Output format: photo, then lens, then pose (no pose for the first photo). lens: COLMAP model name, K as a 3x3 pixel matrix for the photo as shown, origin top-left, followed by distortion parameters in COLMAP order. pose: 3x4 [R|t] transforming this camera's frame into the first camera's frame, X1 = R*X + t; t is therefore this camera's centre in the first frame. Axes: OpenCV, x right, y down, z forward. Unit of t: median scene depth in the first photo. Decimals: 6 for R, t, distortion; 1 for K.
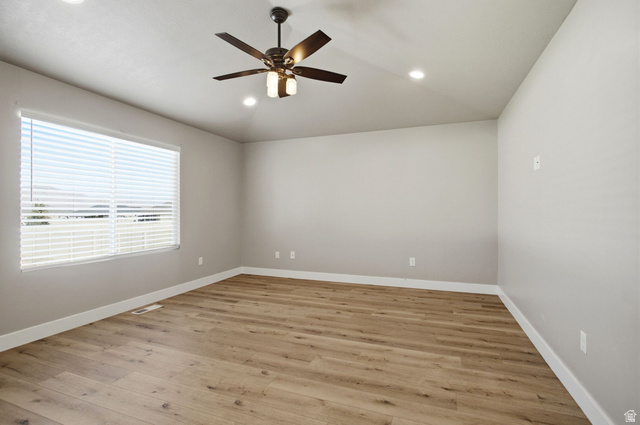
lens RADIAL K [[305.5, 0, 320.9], [0, 305.5, 212.6], [0, 0, 1]] dist [0.002048, -0.000653]
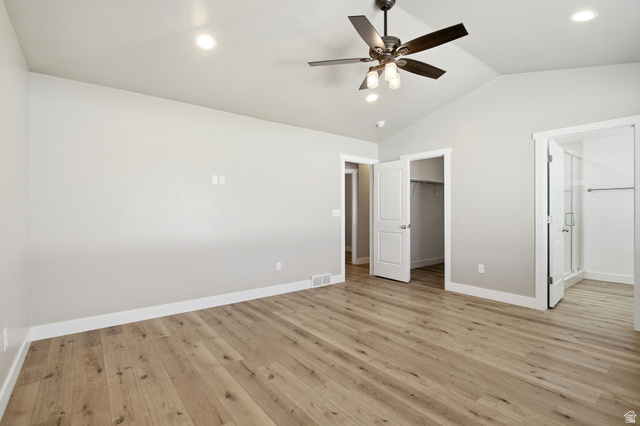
lens RADIAL K [[305.5, 0, 319.8], [0, 305.5, 212.8], [0, 0, 1]] dist [0.002048, -0.000653]
pose [[-0.856736, 0.000881, 0.515754, -0.452162], [0.003850, 0.999982, 0.004687, -0.010182], [-0.515741, 0.006001, -0.856724, 1.933439]]
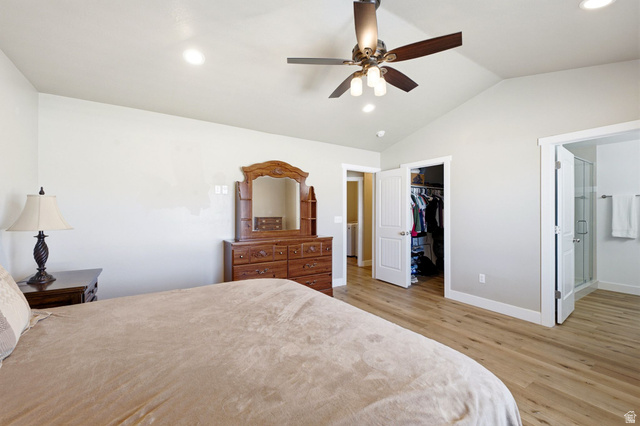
lens RADIAL K [[262.6, 0, 319.3], [0, 262.6, 212.1], [0, 0, 1]] dist [0.002188, 0.000346]
pose [[-0.802050, -0.001287, 0.597256, -0.482248], [-0.000804, 0.999999, 0.001076, -0.043483], [-0.597256, 0.000382, -0.802050, 1.733642]]
